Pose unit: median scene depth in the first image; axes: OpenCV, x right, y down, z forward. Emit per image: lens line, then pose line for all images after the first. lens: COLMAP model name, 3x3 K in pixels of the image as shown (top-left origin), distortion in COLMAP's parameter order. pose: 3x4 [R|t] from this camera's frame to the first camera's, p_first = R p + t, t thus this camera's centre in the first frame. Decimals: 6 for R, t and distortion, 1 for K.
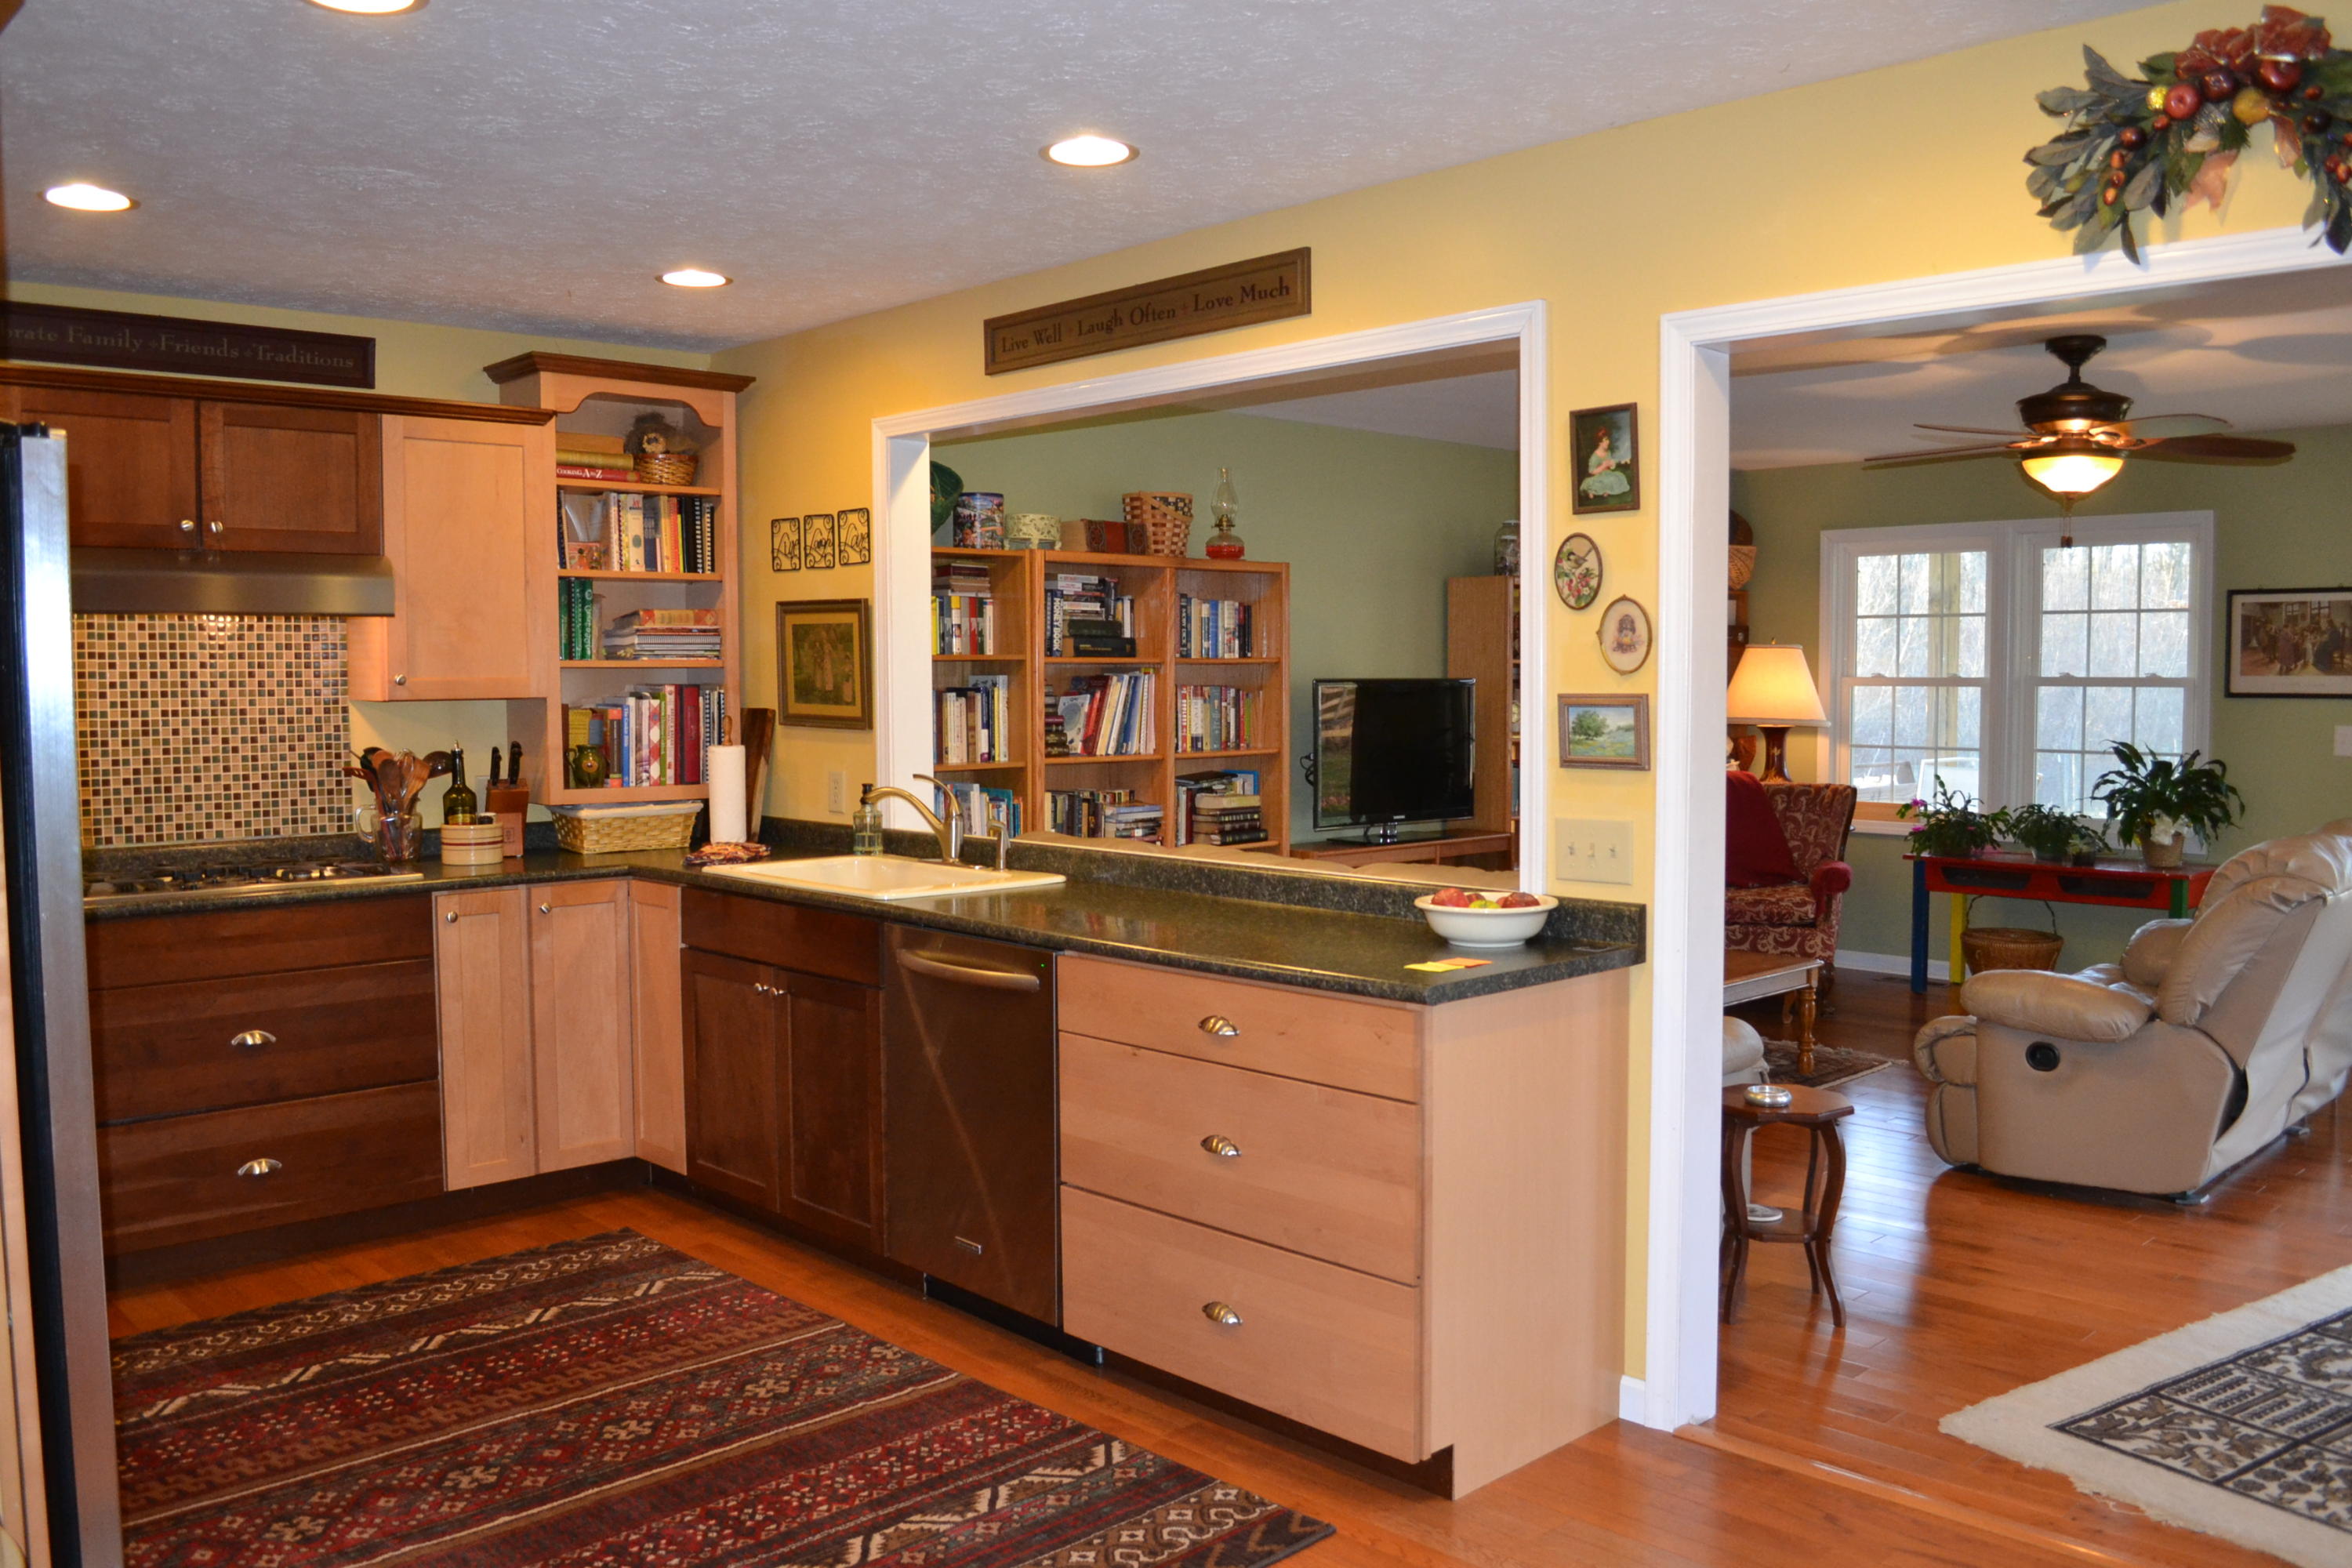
lens RADIAL K [[1879.3, 0, 1163.7], [0, 1879.3, 783.1], [0, 0, 1]] dist [-0.086971, 0.014542]
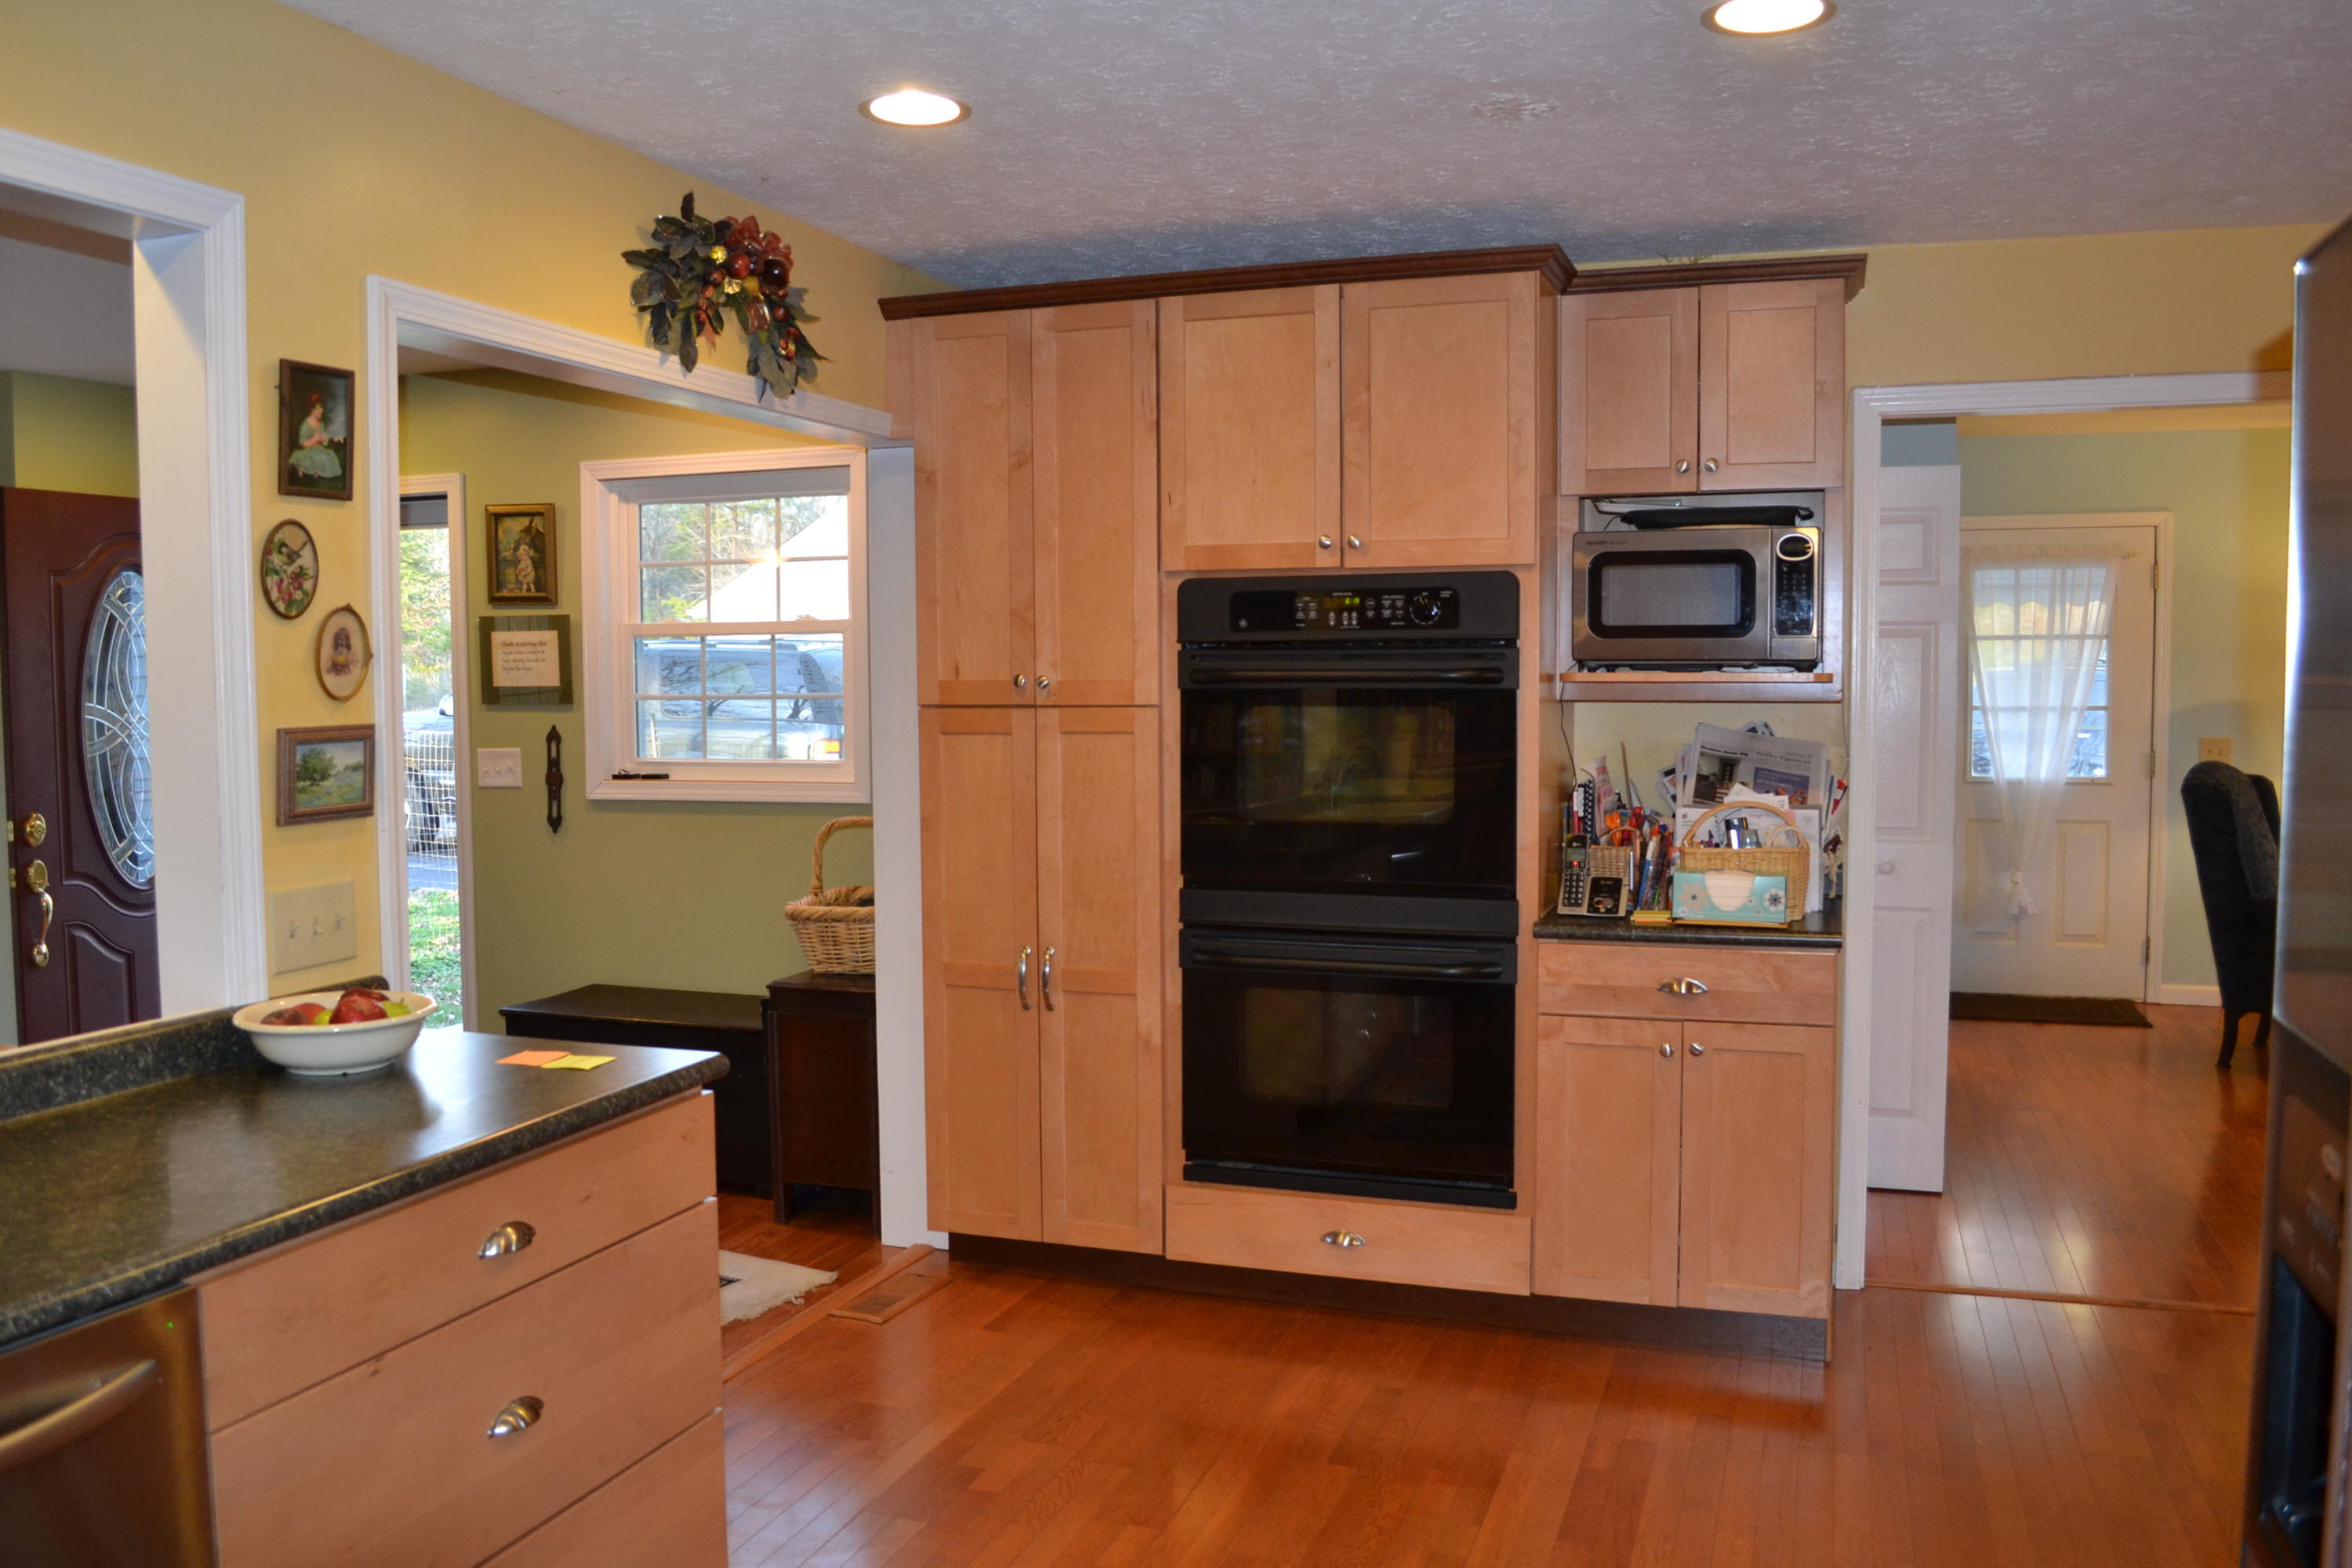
lens RADIAL K [[1879.3, 0, 1165.3], [0, 1879.3, 791.5], [0, 0, 1]] dist [-0.086971, 0.014542]
pose [[-0.460379, -0.052811, 0.886150, -0.447385], [0.059708, 0.994126, 0.090266, -0.049750], [-0.885712, 0.094467, -0.454522, 0.744262]]
